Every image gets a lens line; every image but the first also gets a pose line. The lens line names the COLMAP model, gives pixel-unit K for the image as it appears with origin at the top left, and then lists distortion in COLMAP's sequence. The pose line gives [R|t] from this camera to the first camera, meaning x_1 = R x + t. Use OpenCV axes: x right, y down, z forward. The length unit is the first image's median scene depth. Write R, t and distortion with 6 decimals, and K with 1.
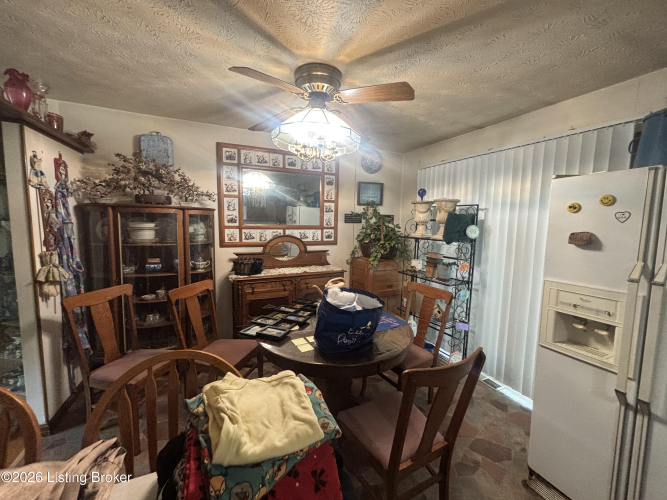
lens RADIAL K [[269.3, 0, 333.5], [0, 269.3, 250.0], [0, 0, 1]] dist [0.001776, 0.000059]
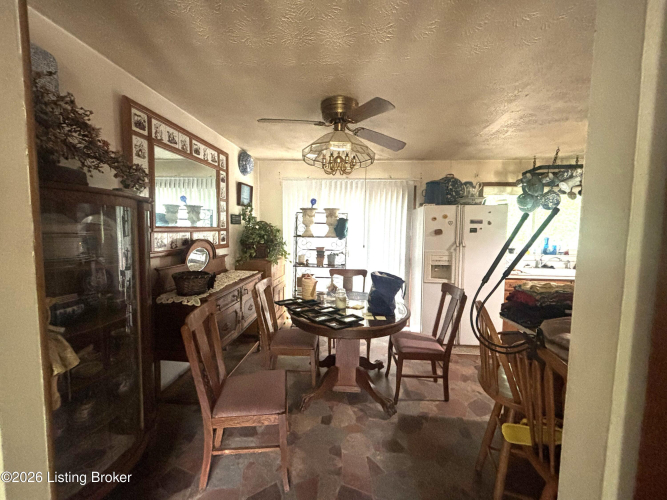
lens RADIAL K [[269.3, 0, 333.5], [0, 269.3, 250.0], [0, 0, 1]] dist [0.001776, 0.000059]
pose [[0.512316, -0.077970, 0.855250, -0.696896], [0.079706, 0.995889, 0.043046, -0.025577], [-0.855090, 0.046115, 0.516425, 0.249649]]
